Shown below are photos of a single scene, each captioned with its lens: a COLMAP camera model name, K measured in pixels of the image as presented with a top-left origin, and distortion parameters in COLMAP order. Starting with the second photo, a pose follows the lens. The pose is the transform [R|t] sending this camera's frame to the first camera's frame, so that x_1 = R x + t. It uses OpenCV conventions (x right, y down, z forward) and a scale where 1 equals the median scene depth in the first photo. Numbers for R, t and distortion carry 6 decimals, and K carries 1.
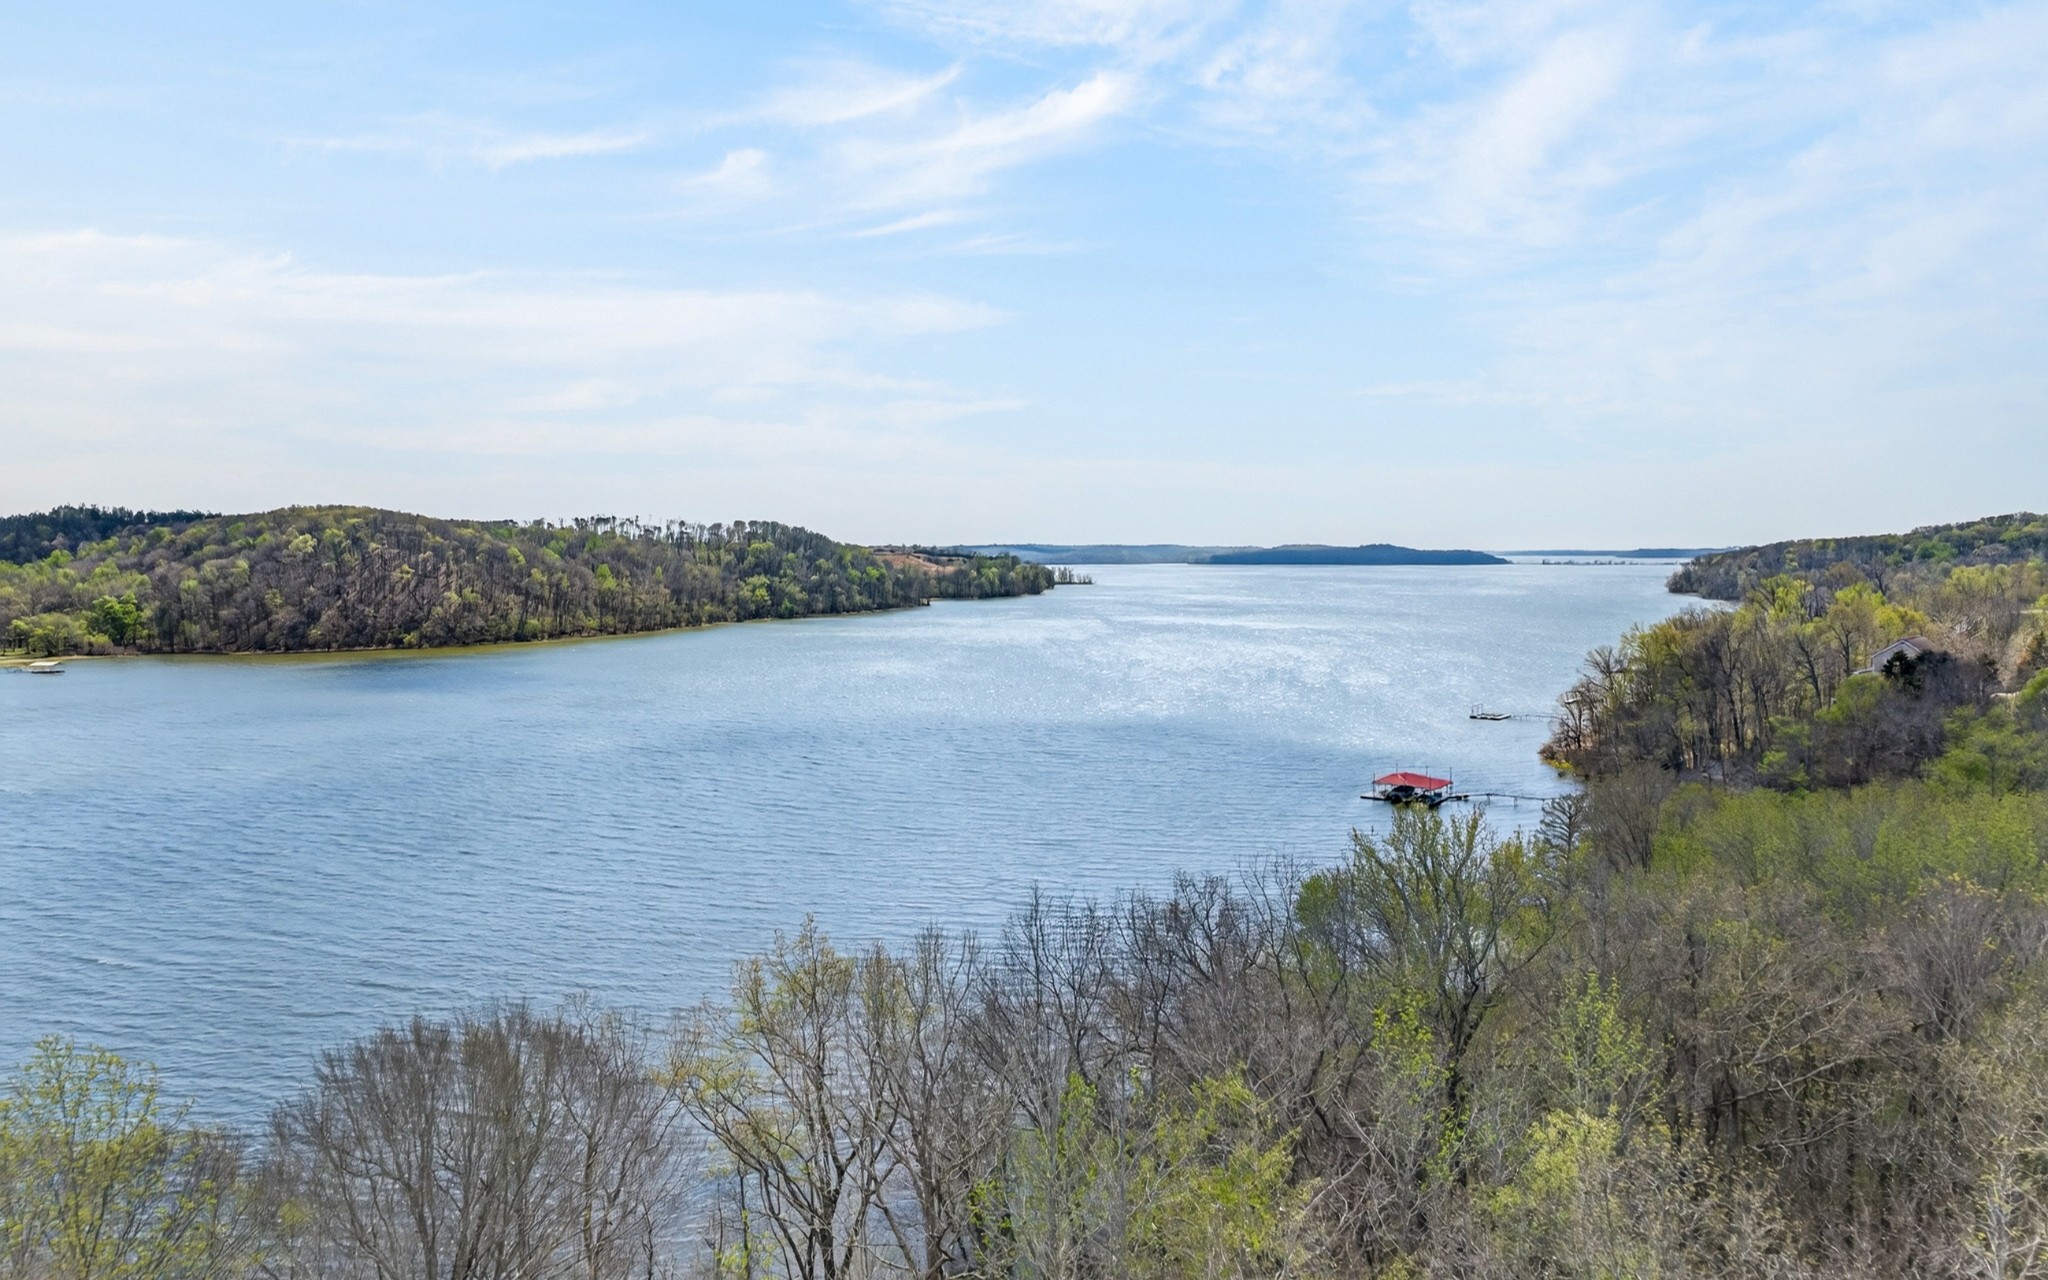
lens RADIAL K [[1396.6, 0, 1024.0], [0, 1396.6, 640.0], [0, 0, 1]] dist [-0.011985, -0.003368]
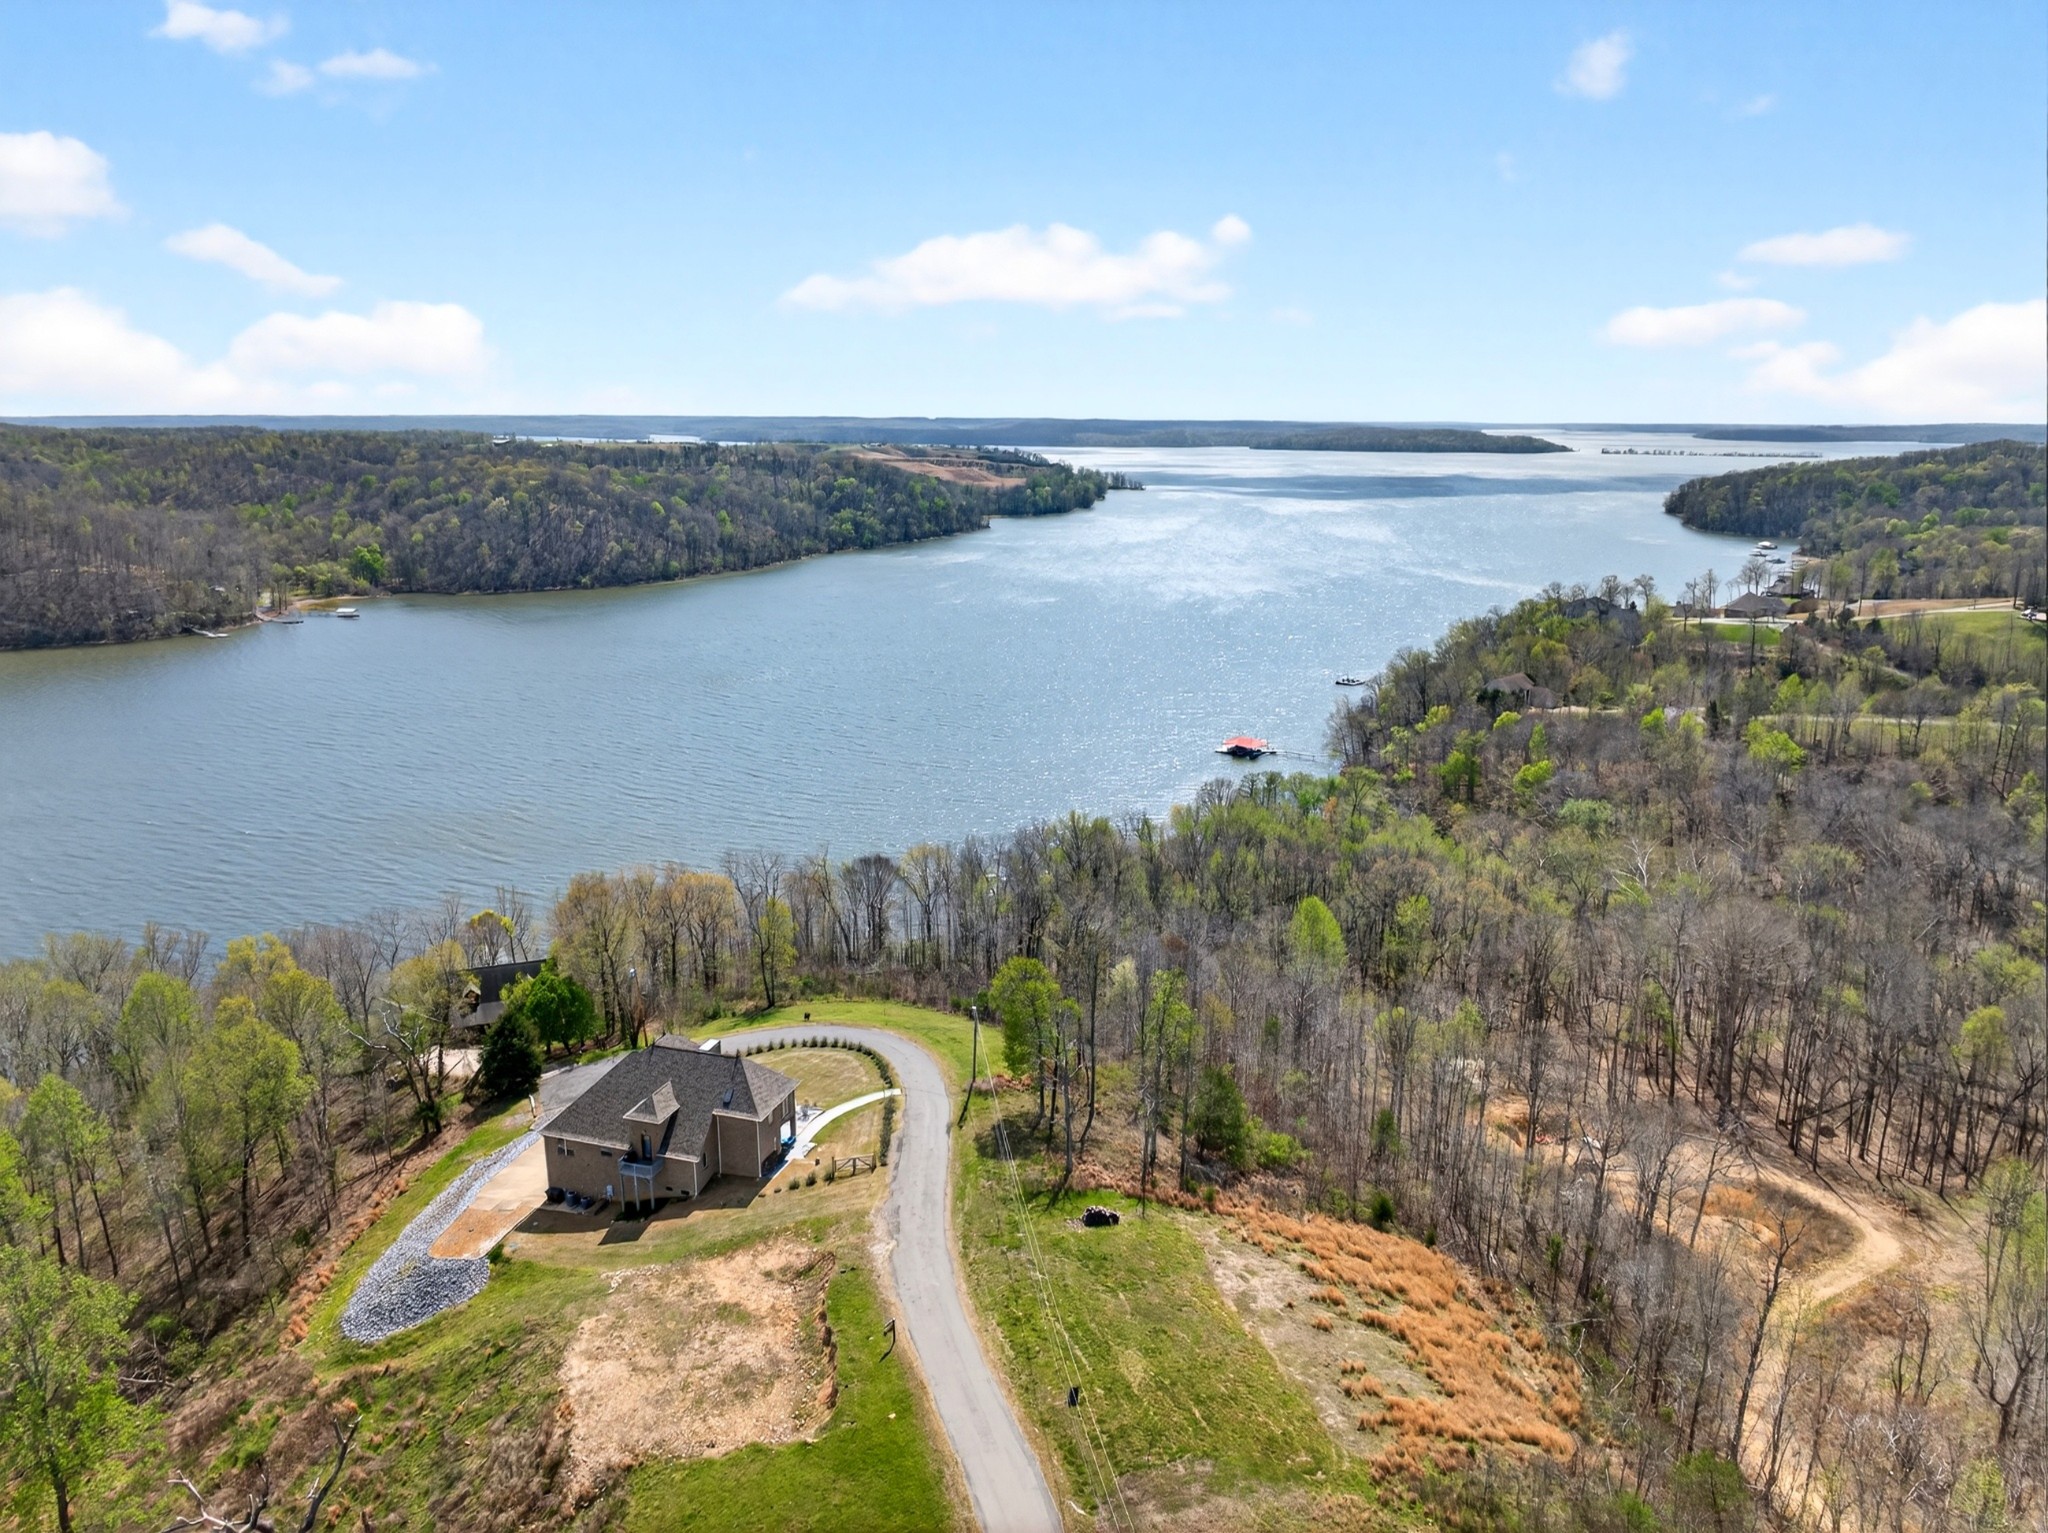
lens RADIAL K [[1413.5, 0, 1024.0], [0, 1413.5, 766.5], [0, 0, 1]] dist [-0.012426, 0.003933]
pose [[0.998688, 0.019830, -0.047213, 0.025385], [-0.010779, 0.982728, 0.184742, -0.057235], [0.050061, -0.183991, 0.981652, -0.224754]]
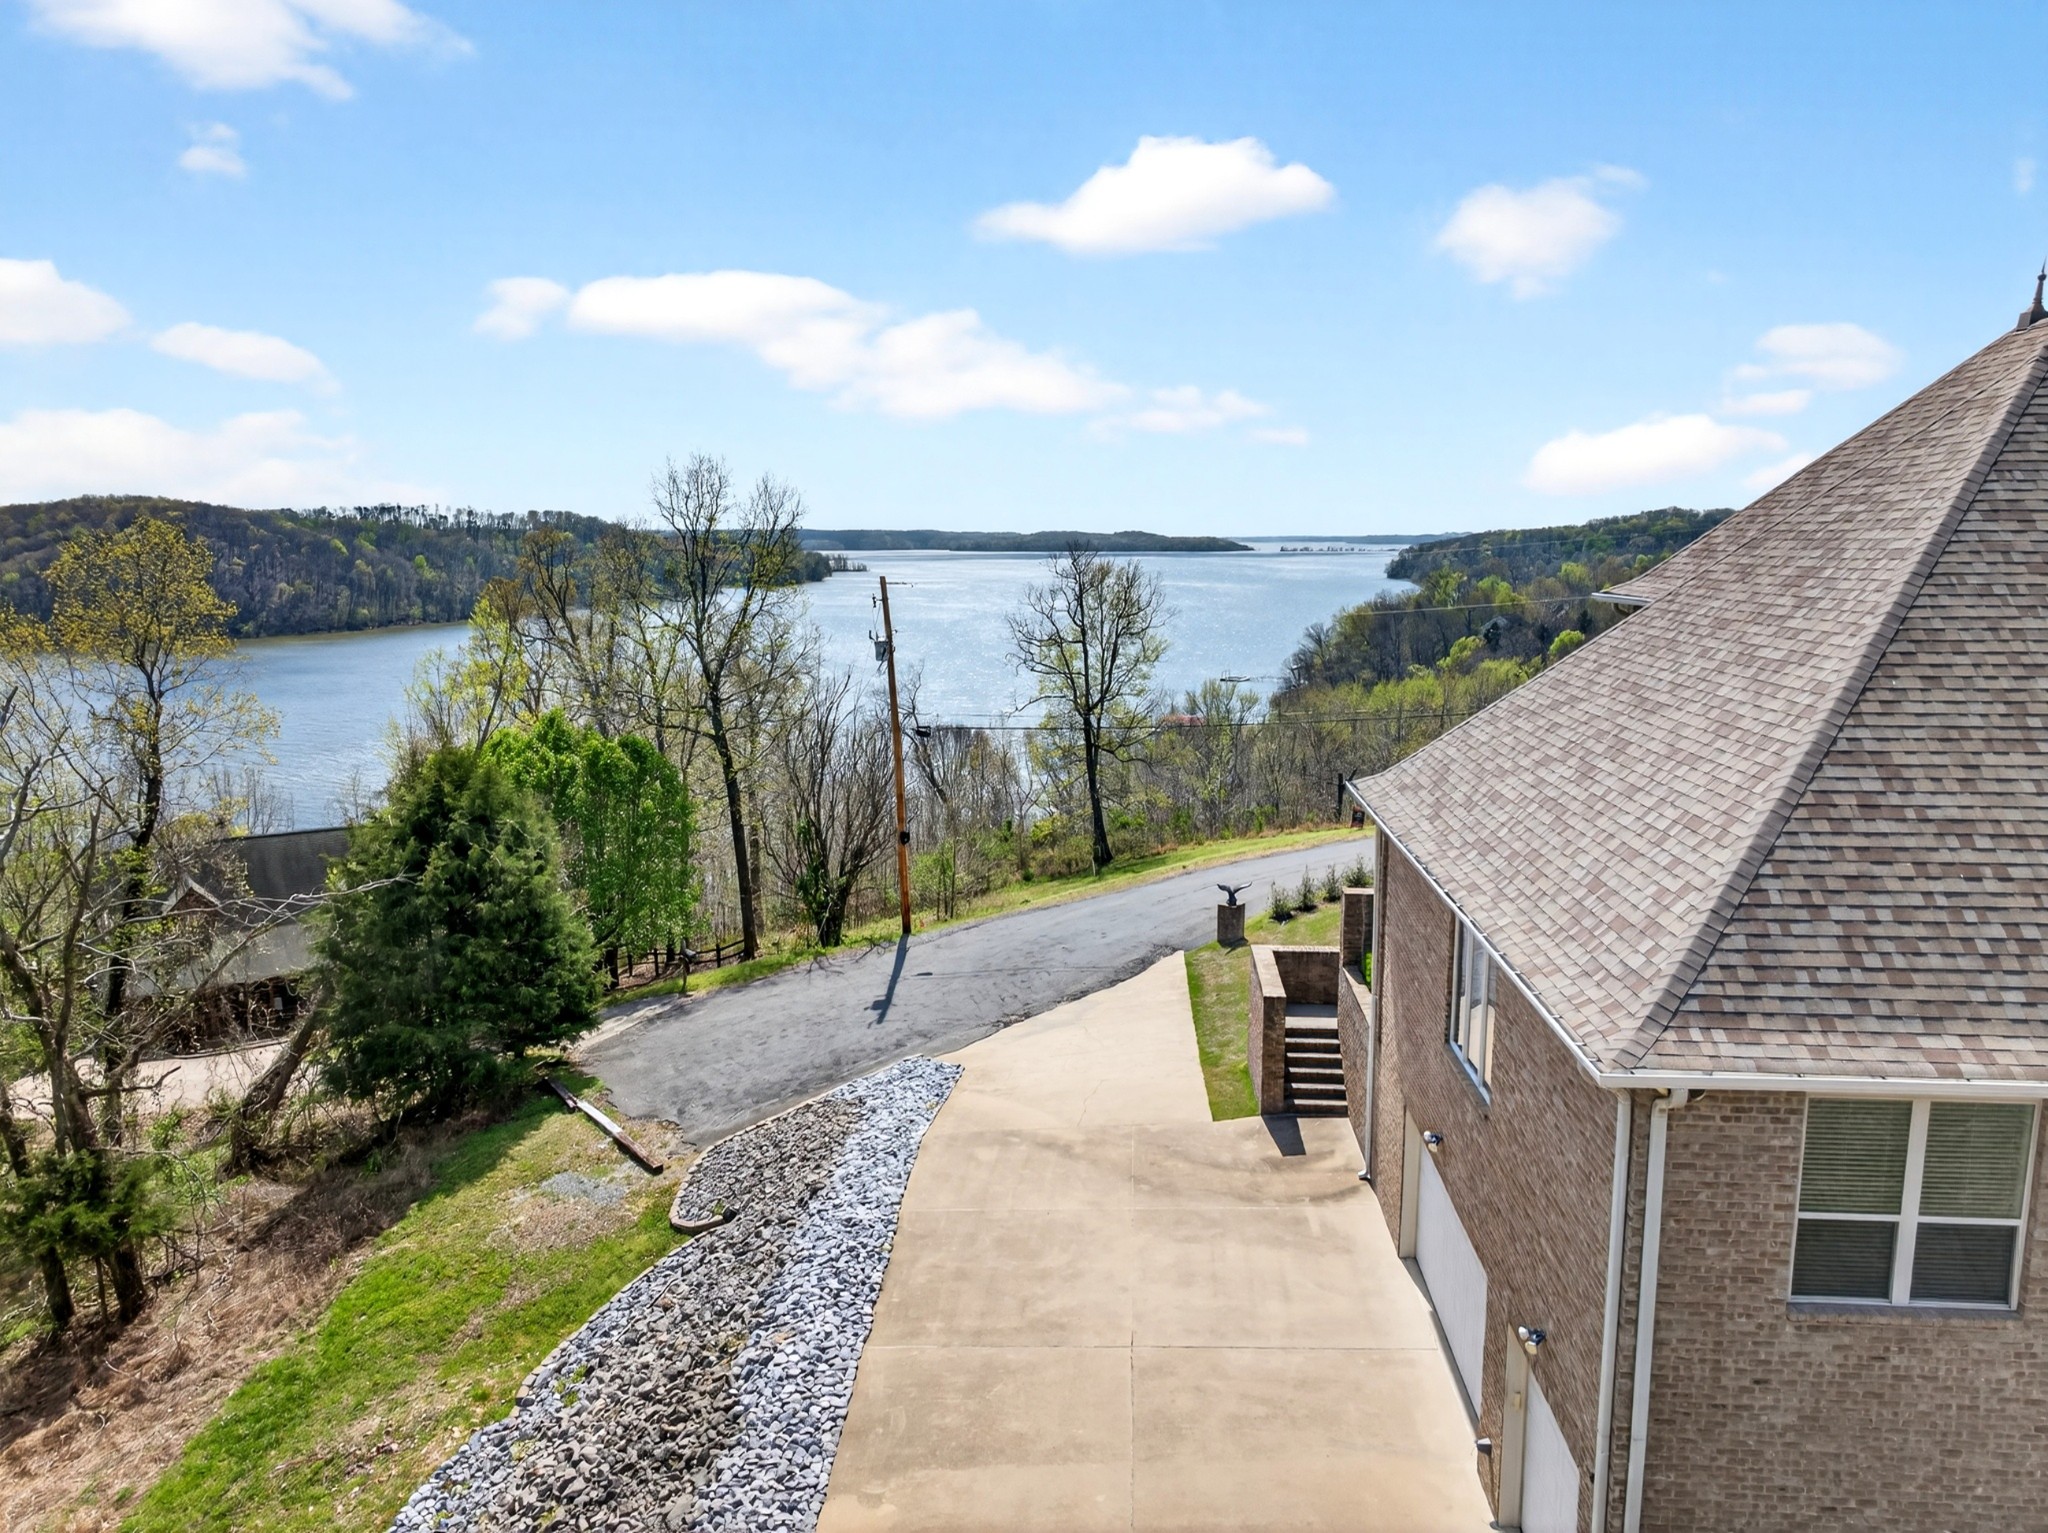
lens RADIAL K [[1407.6, 0, 1013.2], [0, 1407.6, 768.8], [0, 0, 1]] dist [-0.004793, -0.001247]
pose [[0.985981, -0.026105, 0.164802, -0.035652], [0.009275, 0.994733, 0.102078, 0.001137], [-0.166599, -0.099119, 0.981030, -0.106686]]
